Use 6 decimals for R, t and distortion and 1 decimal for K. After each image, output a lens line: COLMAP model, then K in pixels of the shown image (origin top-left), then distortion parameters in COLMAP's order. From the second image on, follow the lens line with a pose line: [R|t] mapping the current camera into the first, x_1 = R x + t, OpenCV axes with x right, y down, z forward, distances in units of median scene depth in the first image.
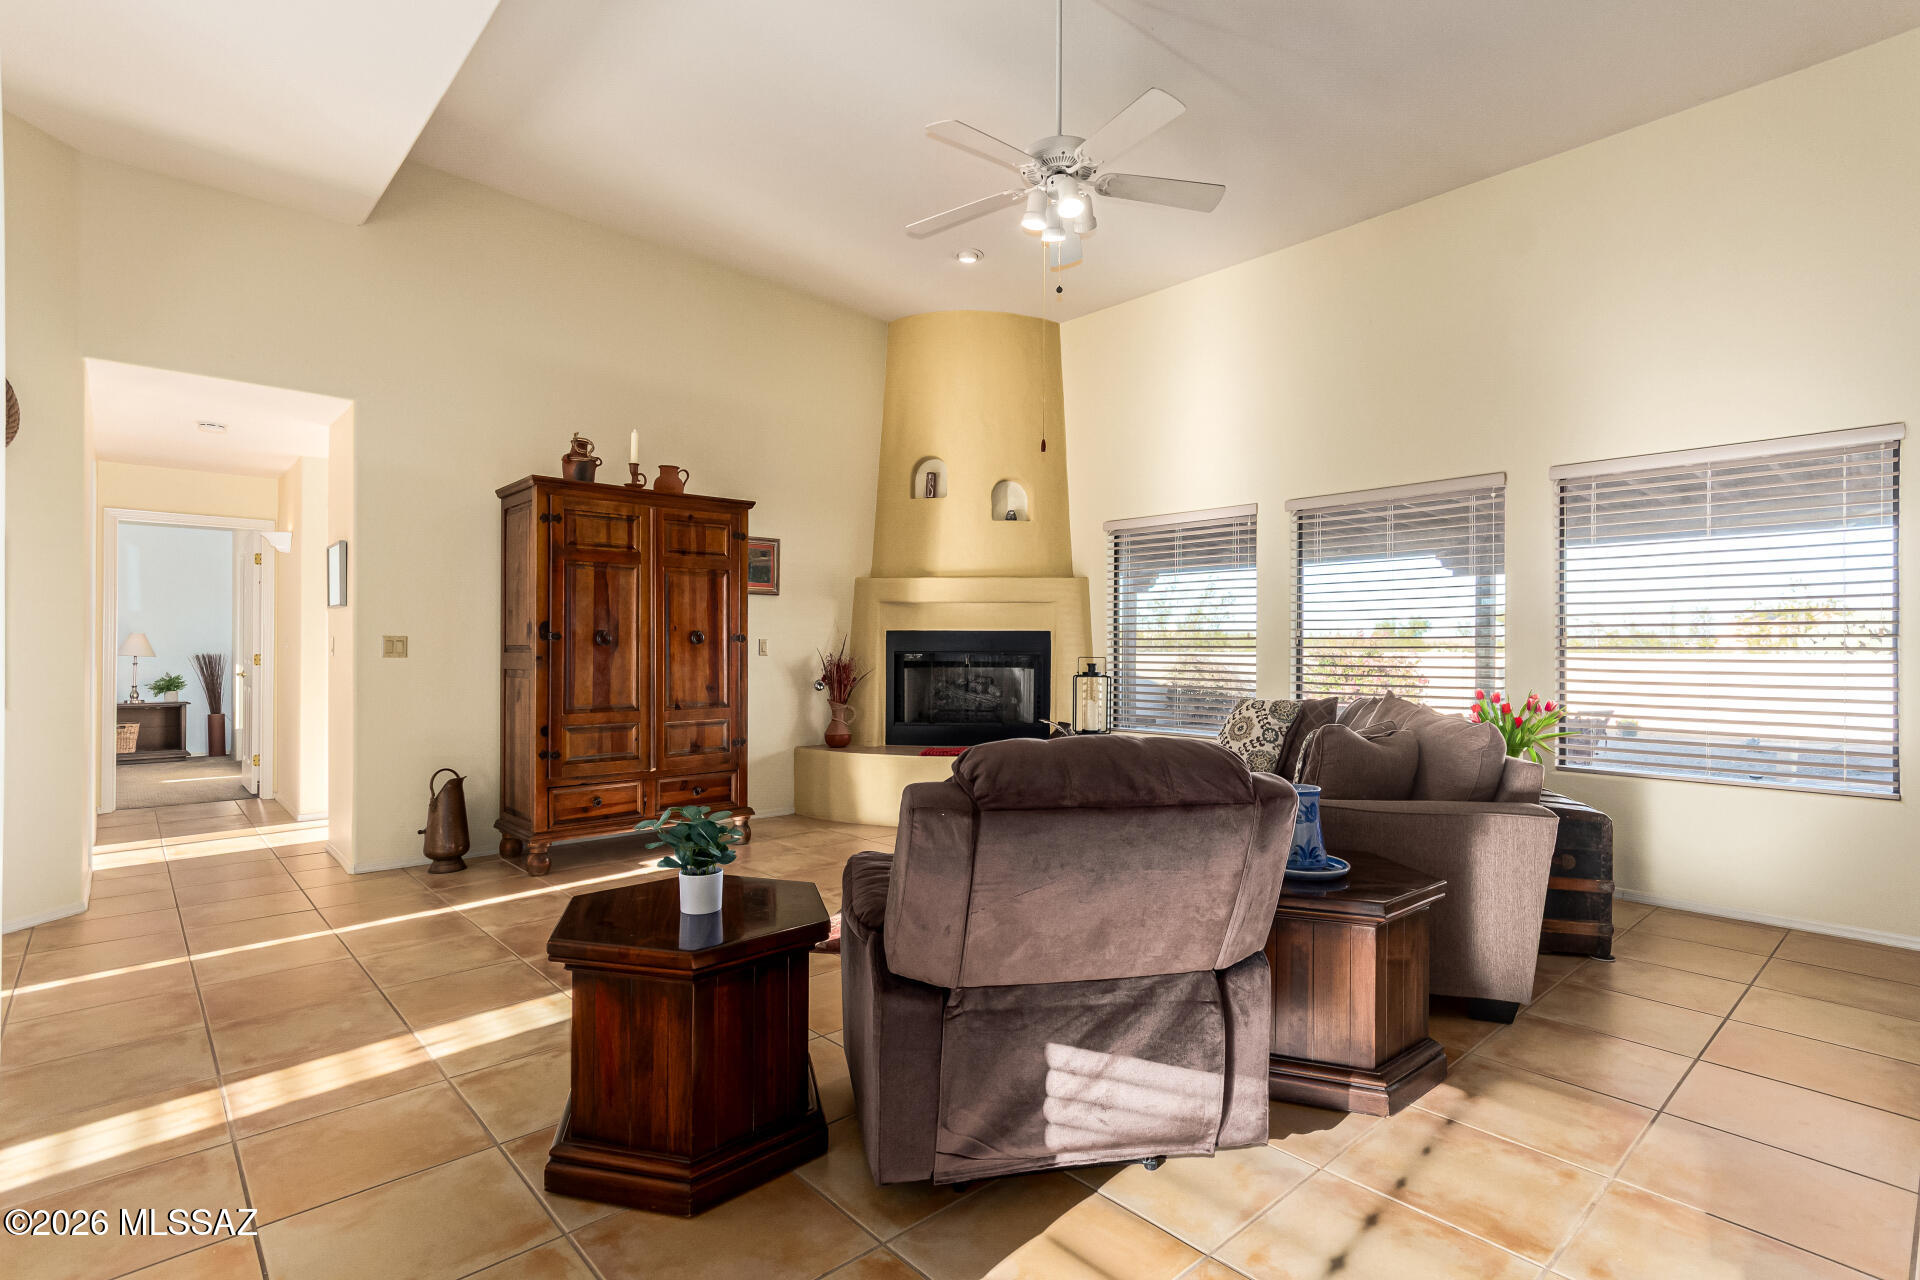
lens RADIAL K [[924.2, 0, 969.3], [0, 924.2, 646.4], [0, 0, 1]] dist [0.004305, 0.003732]
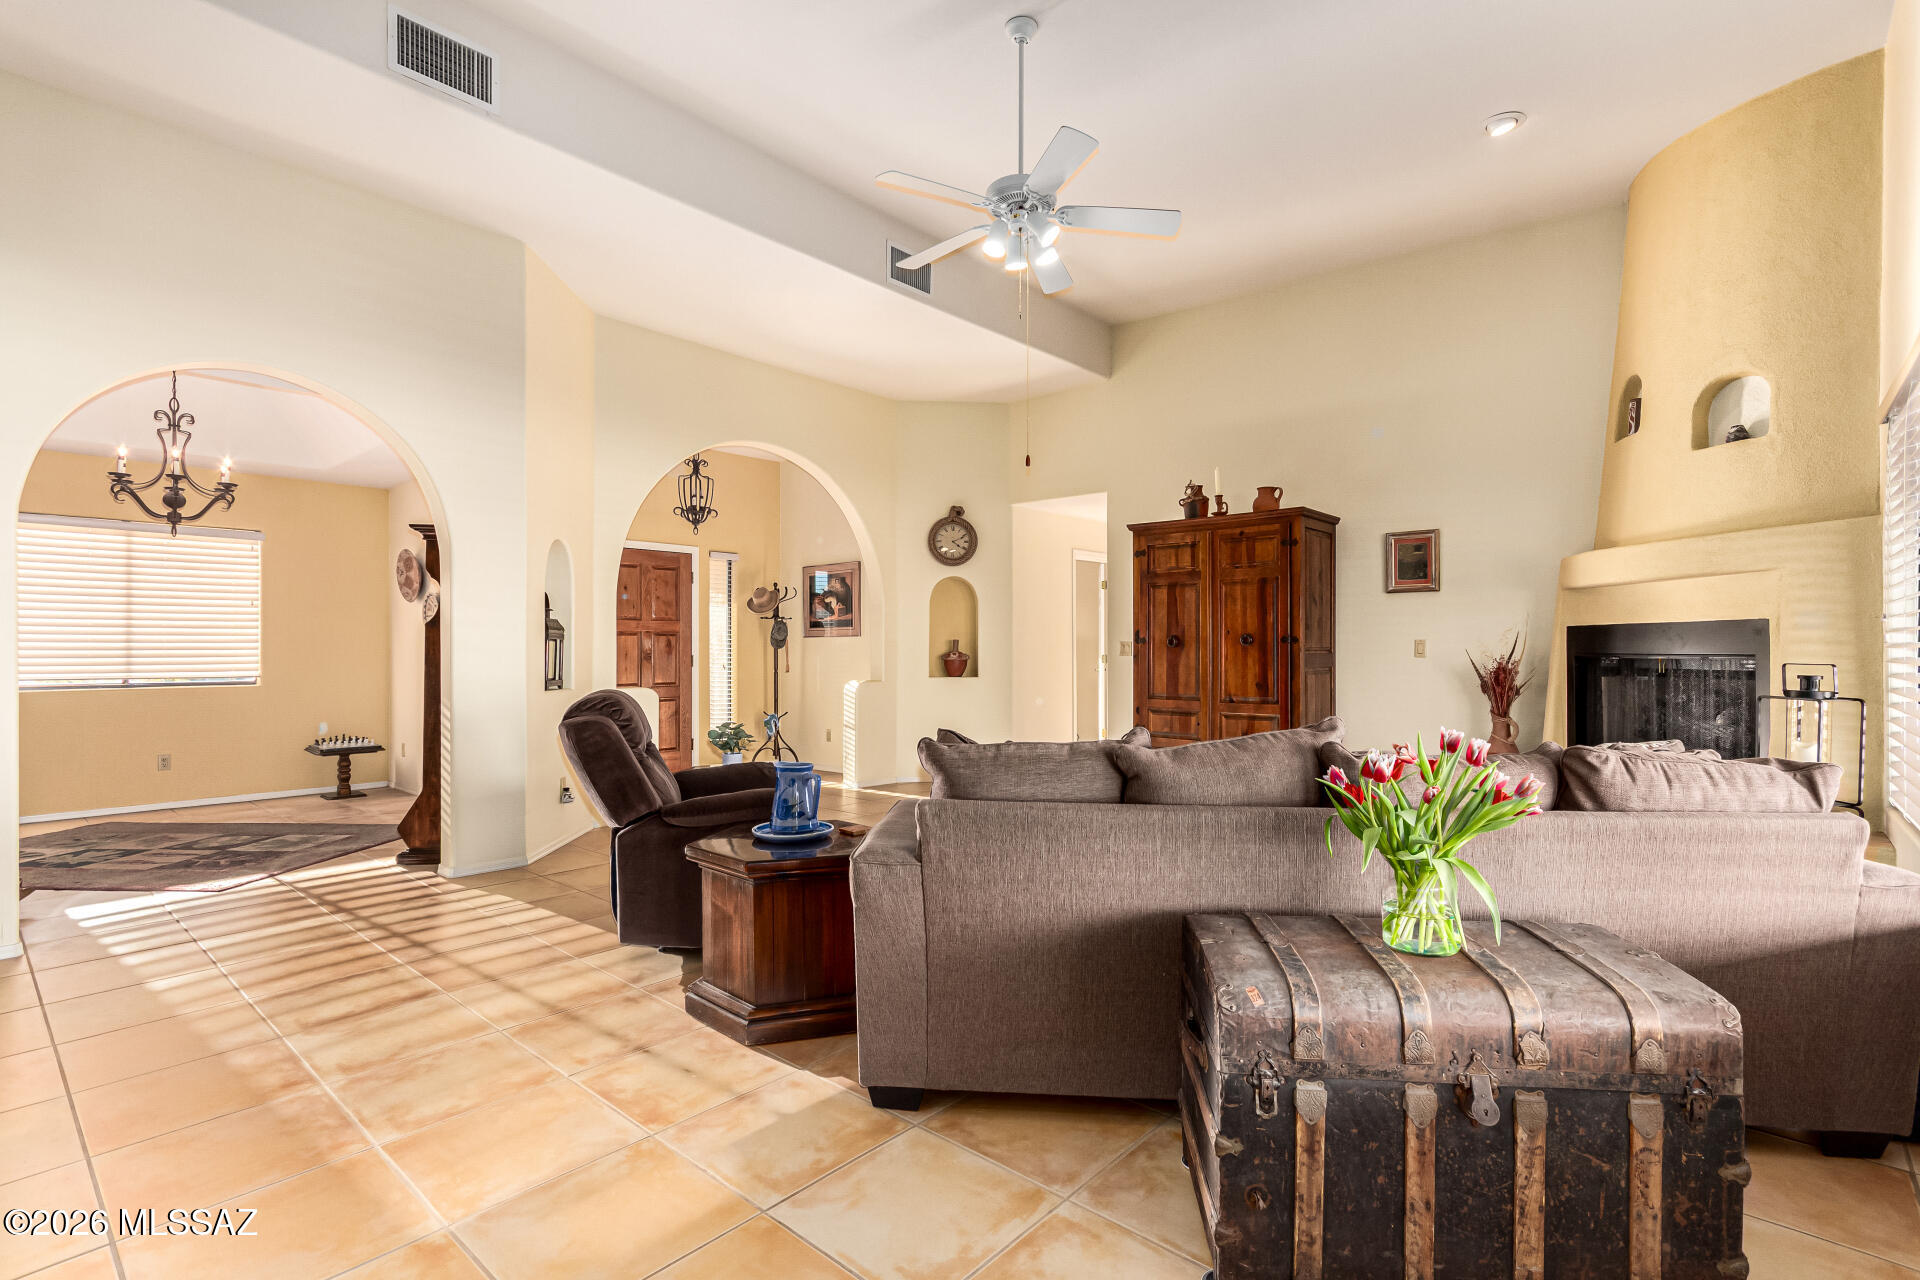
lens RADIAL K [[891.4, 0, 959.7], [0, 891.4, 646.7], [0, 0, 1]] dist [0.004695, -0.000710]
pose [[0.103439, -0.006735, -0.994613, 0.805649], [-0.001026, 0.999976, -0.006878, 0.006938], [0.994635, 0.001732, 0.103430, 0.584545]]
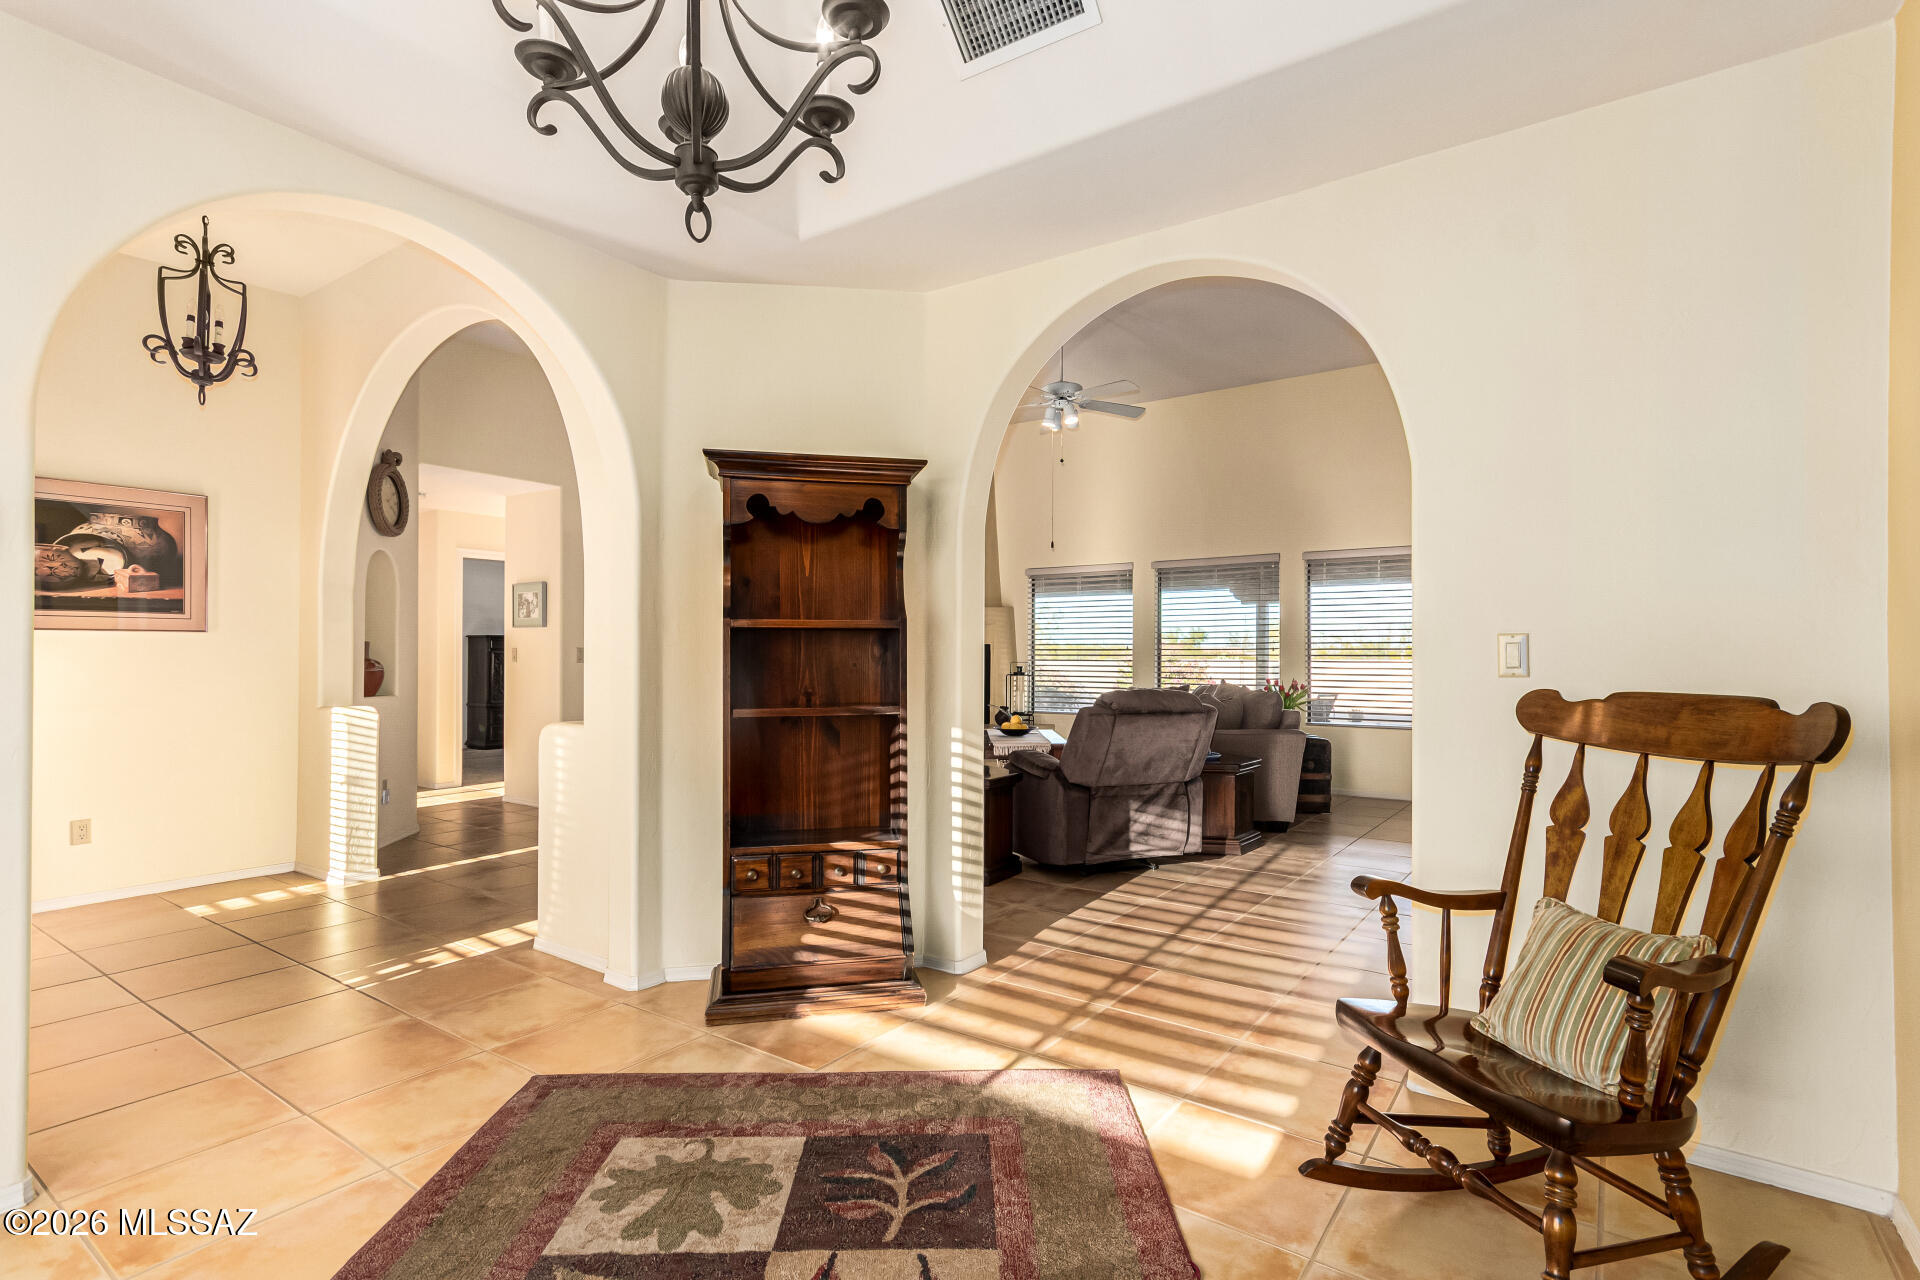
lens RADIAL K [[949.5, 0, 960.0], [0, 949.5, 644.1], [0, 0, 1]] dist [-0.029704, -0.000289]
pose [[0.978031, 0.001919, 0.208453, -0.367499], [0.000365, 0.999940, -0.010918, -0.000138], [-0.208461, 0.010754, 0.977972, -0.594082]]
